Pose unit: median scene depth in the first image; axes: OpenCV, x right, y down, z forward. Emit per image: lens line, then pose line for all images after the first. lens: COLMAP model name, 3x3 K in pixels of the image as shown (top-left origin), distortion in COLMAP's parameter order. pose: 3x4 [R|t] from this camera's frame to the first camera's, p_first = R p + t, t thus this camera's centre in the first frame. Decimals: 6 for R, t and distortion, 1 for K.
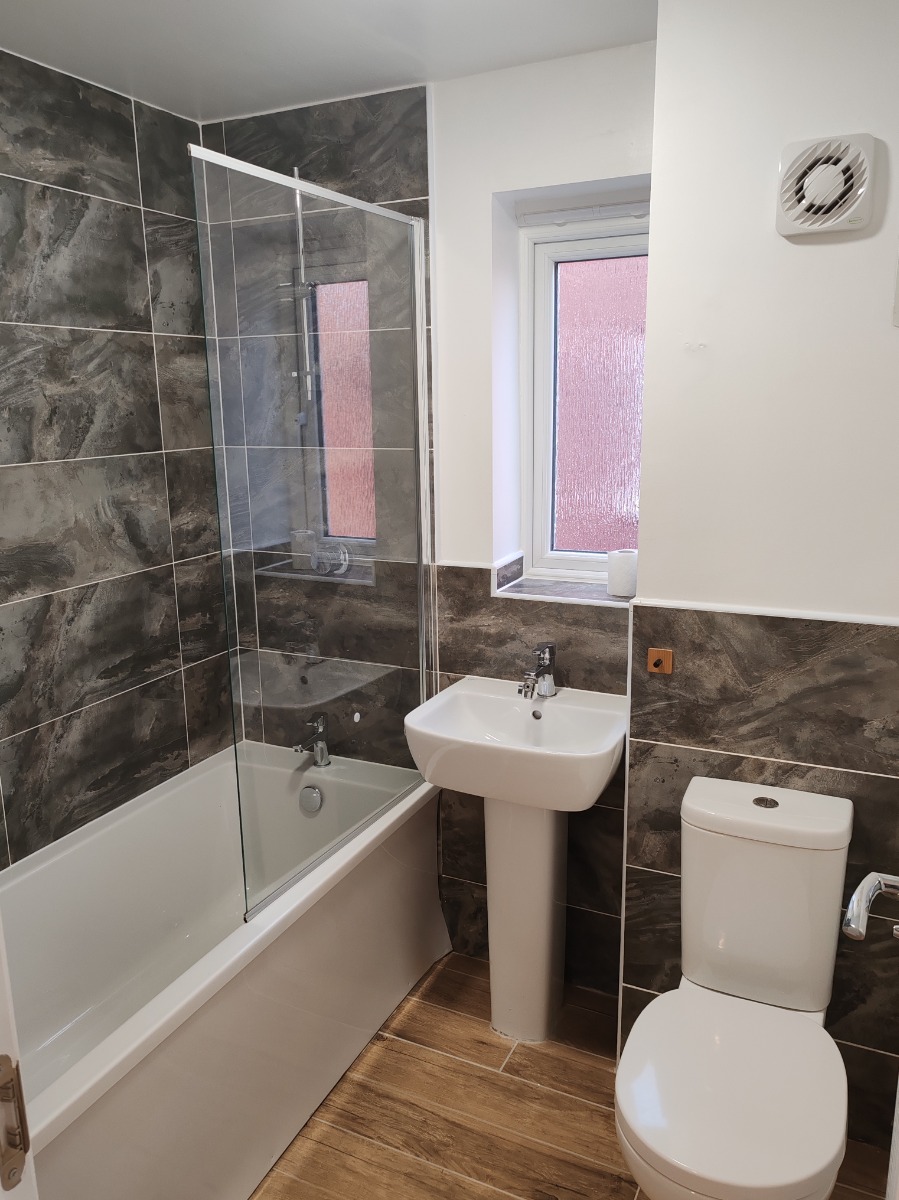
lens RADIAL K [[920.5, 0, 449.5], [0, 920.5, 600.0], [0, 0, 1]] dist [0.048713, -0.047343]
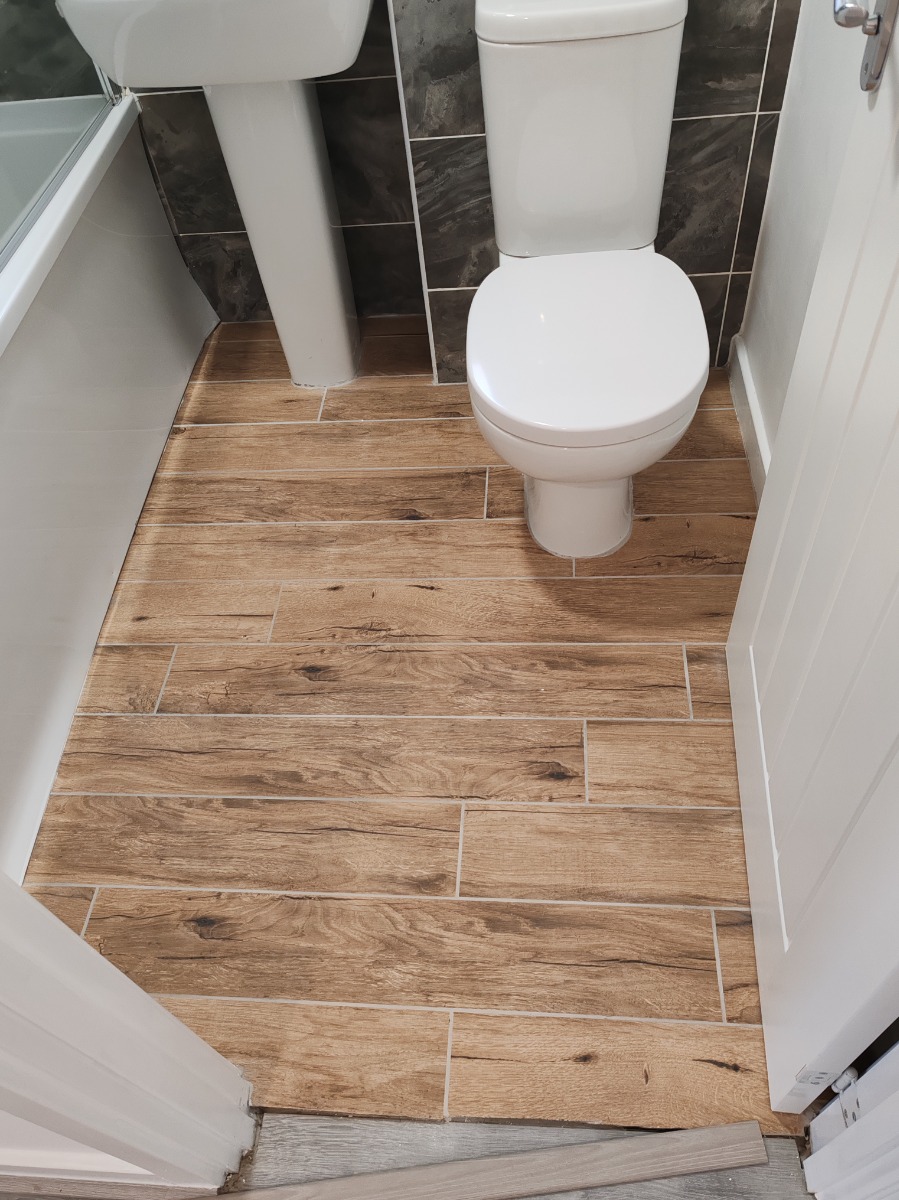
lens RADIAL K [[920.5, 0, 449.5], [0, 920.5, 600.0], [0, 0, 1]] dist [0.048713, -0.047343]
pose [[0.925246, -0.337299, 0.173636, -0.043830], [0.162898, 0.766593, 0.621128, 0.089814], [-0.342614, -0.546411, 0.764232, 0.147538]]
